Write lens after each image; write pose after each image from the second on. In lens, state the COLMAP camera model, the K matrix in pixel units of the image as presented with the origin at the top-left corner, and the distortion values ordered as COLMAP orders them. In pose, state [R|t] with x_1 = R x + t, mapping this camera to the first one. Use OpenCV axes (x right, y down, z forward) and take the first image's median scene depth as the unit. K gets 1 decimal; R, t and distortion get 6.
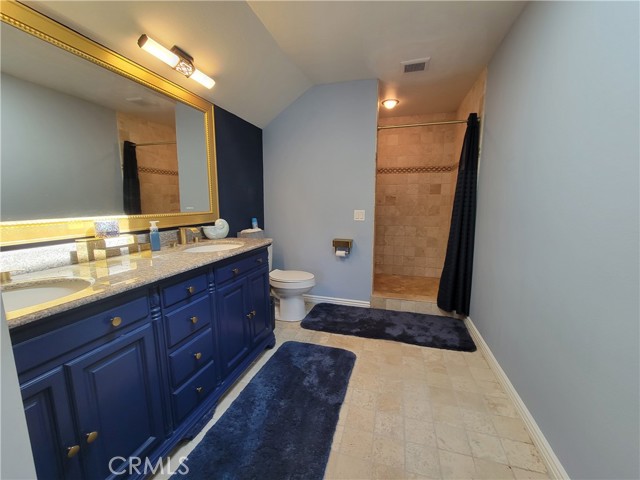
lens RADIAL K [[261.2, 0, 321.6], [0, 261.2, 241.0], [0, 0, 1]] dist [-0.003668, 0.000352]
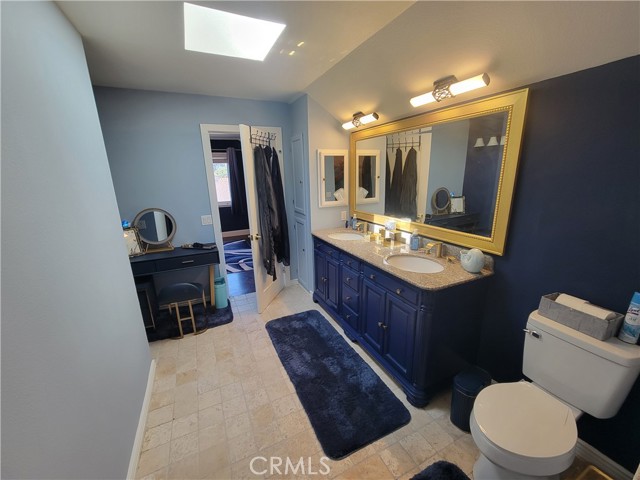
lens RADIAL K [[261.2, 0, 321.6], [0, 261.2, 241.0], [0, 0, 1]] dist [-0.003668, 0.000352]
pose [[-0.746202, 0.186892, -0.638948, 0.464531], [-0.075753, 0.929713, 0.360410, -0.356741], [0.661396, 0.317341, -0.679596, 1.215512]]
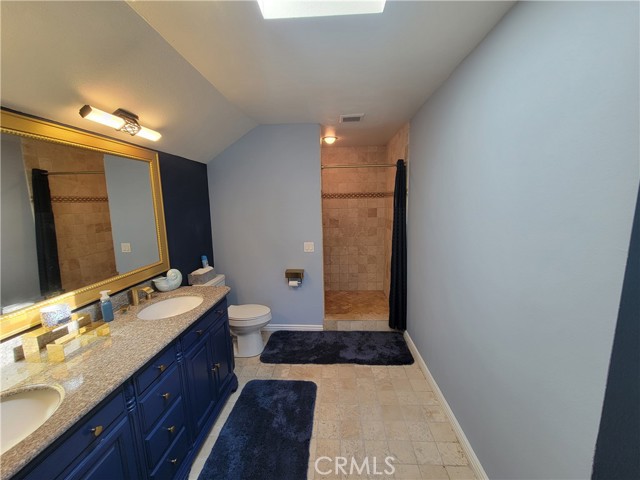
lens RADIAL K [[261.2, 0, 321.6], [0, 261.2, 241.0], [0, 0, 1]] dist [-0.003668, 0.000352]
pose [[0.973613, -0.055770, 0.221287, -0.053663], [0.055952, 0.998419, 0.005450, -0.163092], [-0.221241, 0.007075, 0.975193, -0.077635]]
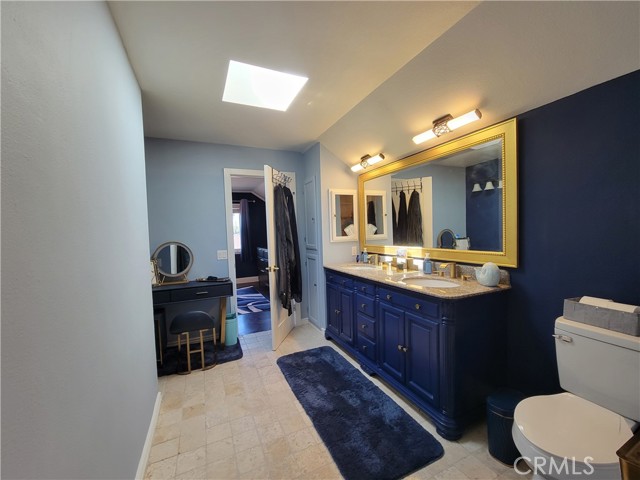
lens RADIAL K [[260.3, 0, 321.6], [0, 260.3, 239.8], [0, 0, 1]] dist [-0.001851, -0.000249]
pose [[-0.754930, 0.050132, -0.653887, 0.536873], [-0.064822, 0.986487, 0.150471, -0.242186], [0.652594, 0.155981, -0.741479, 1.242724]]
